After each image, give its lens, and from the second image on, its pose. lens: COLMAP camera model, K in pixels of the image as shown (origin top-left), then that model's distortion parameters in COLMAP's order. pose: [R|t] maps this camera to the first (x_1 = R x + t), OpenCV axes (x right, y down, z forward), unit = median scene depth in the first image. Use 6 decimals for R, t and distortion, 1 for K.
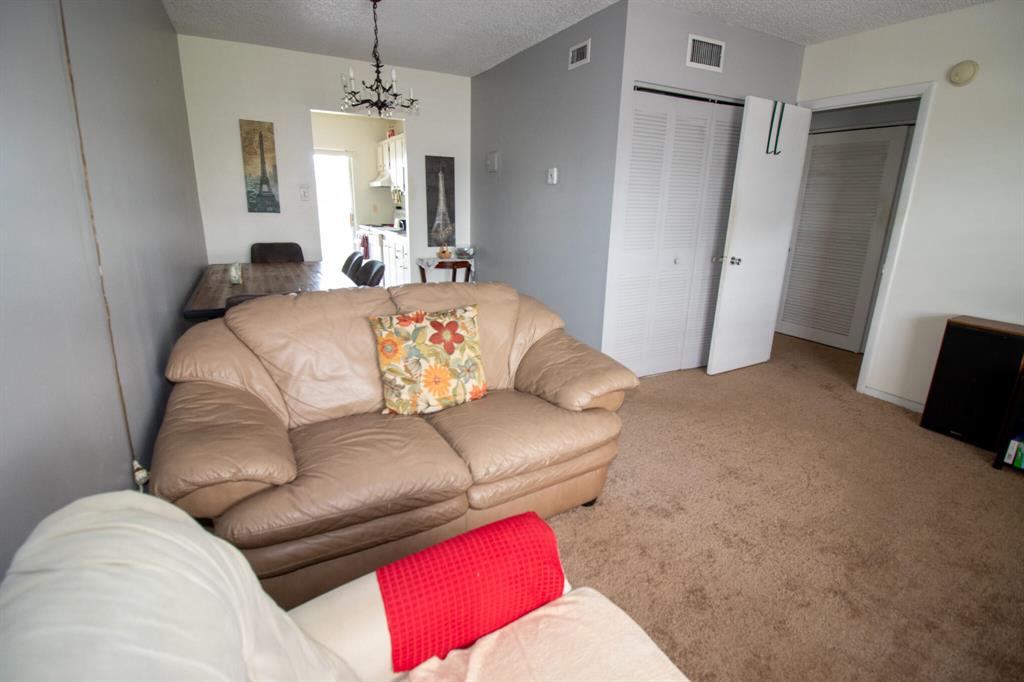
lens RADIAL K [[479.8, 0, 513.4], [0, 479.8, 334.5], [0, 0, 1]] dist [-0.004639, -0.001112]
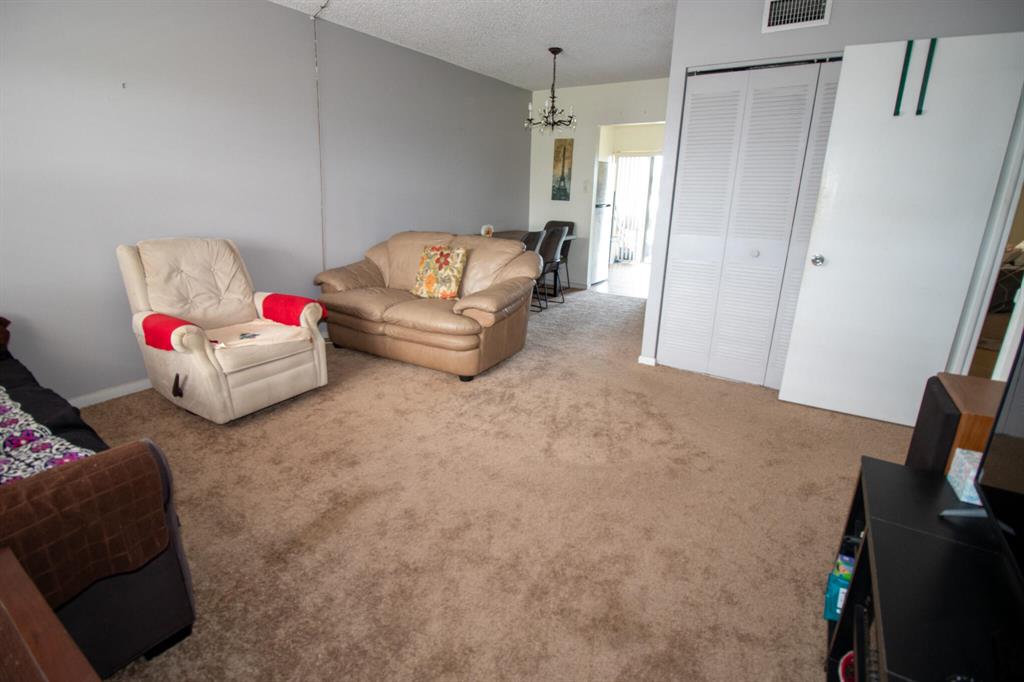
lens RADIAL K [[479.8, 0, 514.8], [0, 479.8, 337.6], [0, 0, 1]] dist [-0.004639, -0.001112]
pose [[0.488745, 0.242728, -0.837981, 0.905054], [-0.245615, 0.959948, 0.134804, -0.015633], [0.837139, 0.139936, 0.528787, 0.188201]]
